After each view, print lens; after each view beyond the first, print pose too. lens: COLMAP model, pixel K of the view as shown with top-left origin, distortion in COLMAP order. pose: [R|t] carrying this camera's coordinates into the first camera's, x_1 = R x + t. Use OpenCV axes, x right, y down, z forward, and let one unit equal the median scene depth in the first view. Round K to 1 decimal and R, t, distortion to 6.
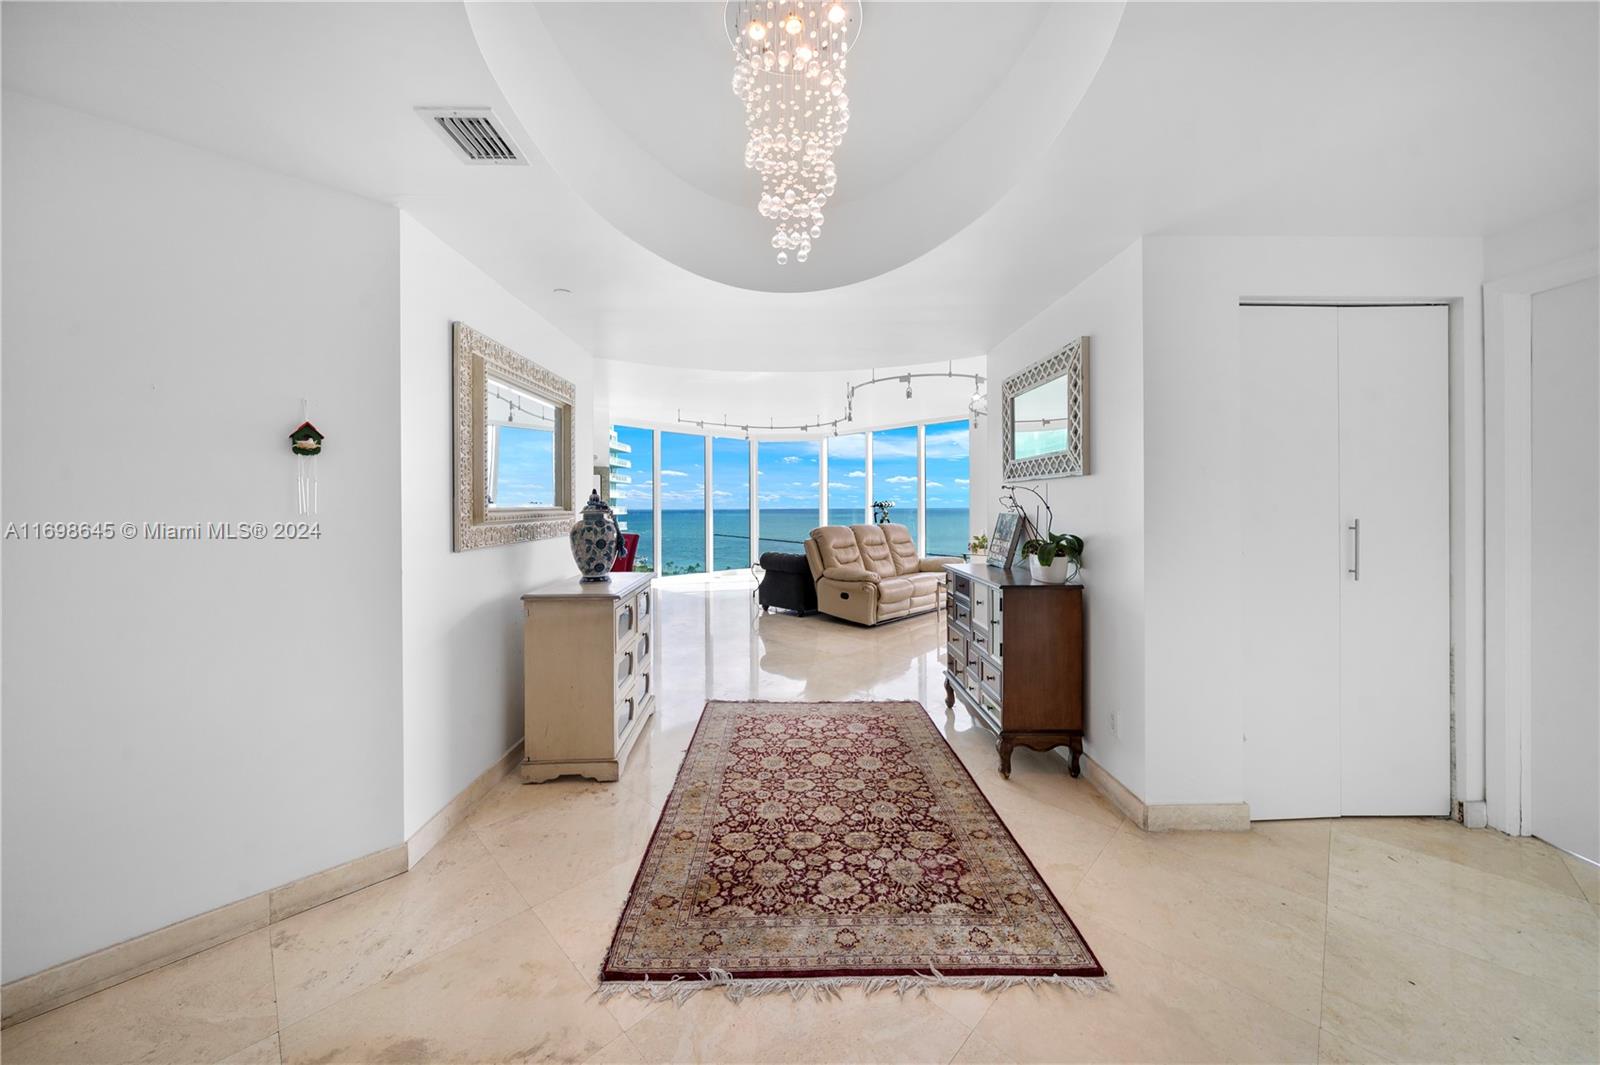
lens RADIAL K [[557.8, 0, 792.6], [0, 557.8, 519.4], [0, 0, 1]] dist [-0.004240, -0.000279]
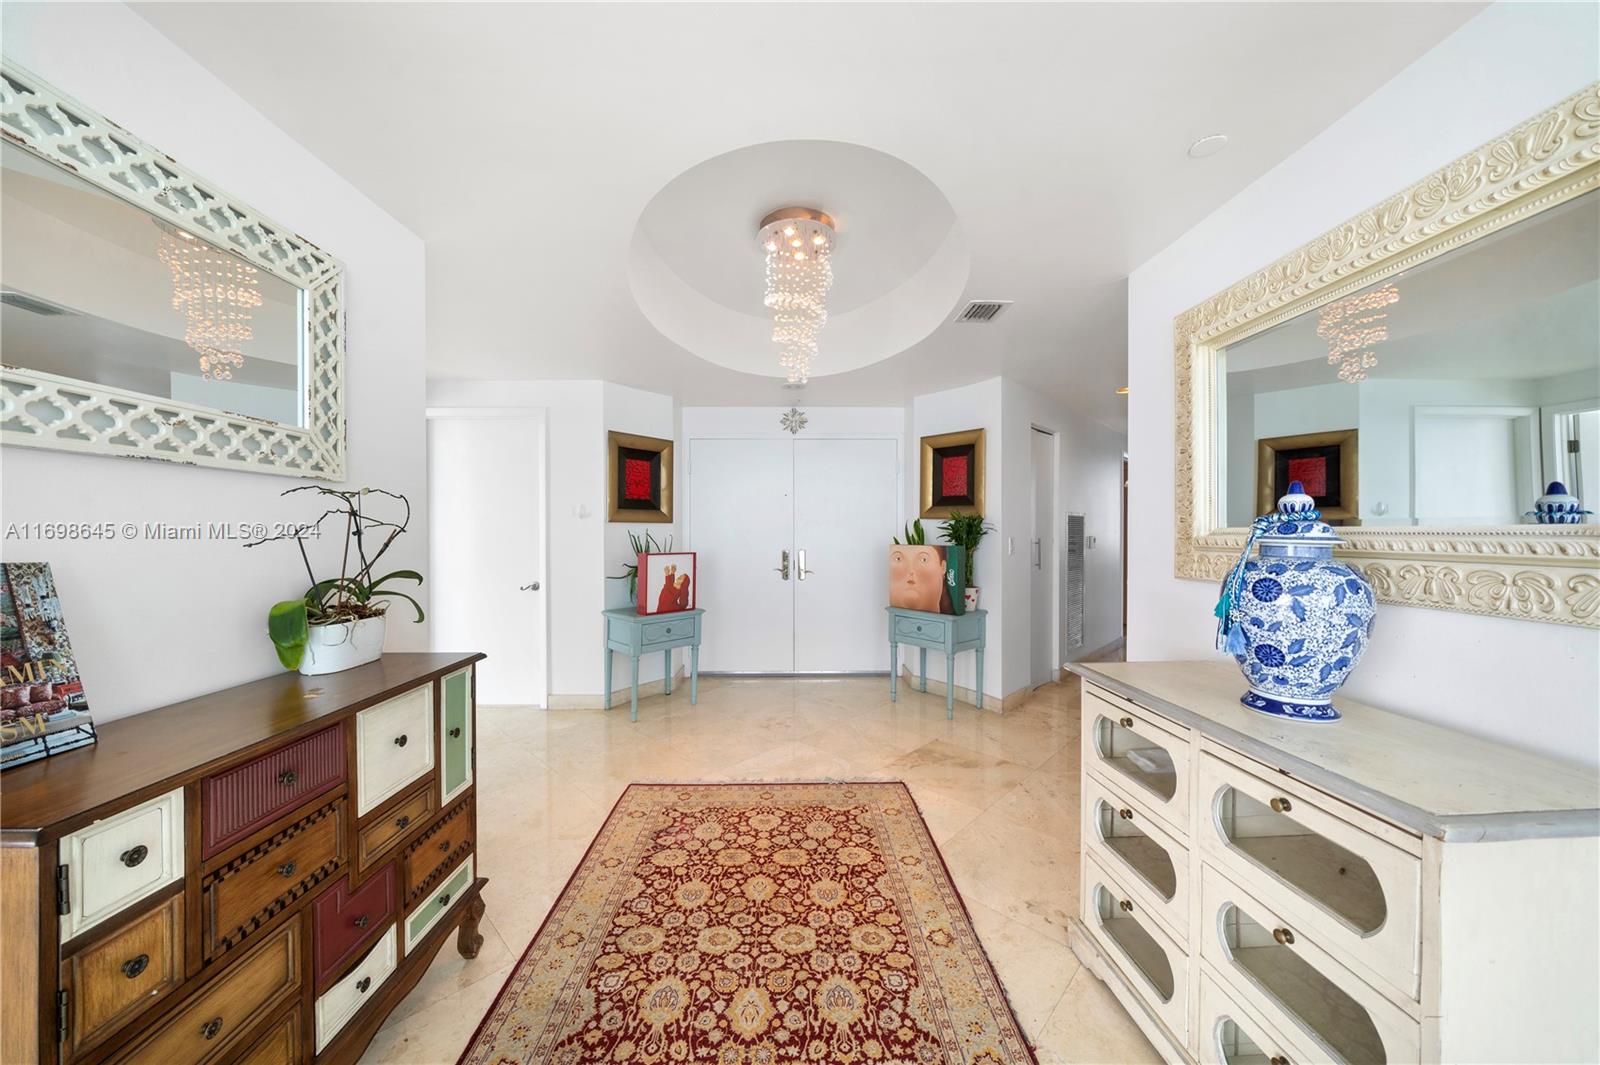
lens RADIAL K [[557.8, 0, 792.6], [0, 557.8, 519.4], [0, 0, 1]] dist [-0.004240, -0.000279]
pose [[-0.999972, 0.007179, 0.002148, 0.009551], [0.007187, 0.999968, 0.003476, -0.043216], [-0.002123, 0.003491, -0.999992, 1.904800]]
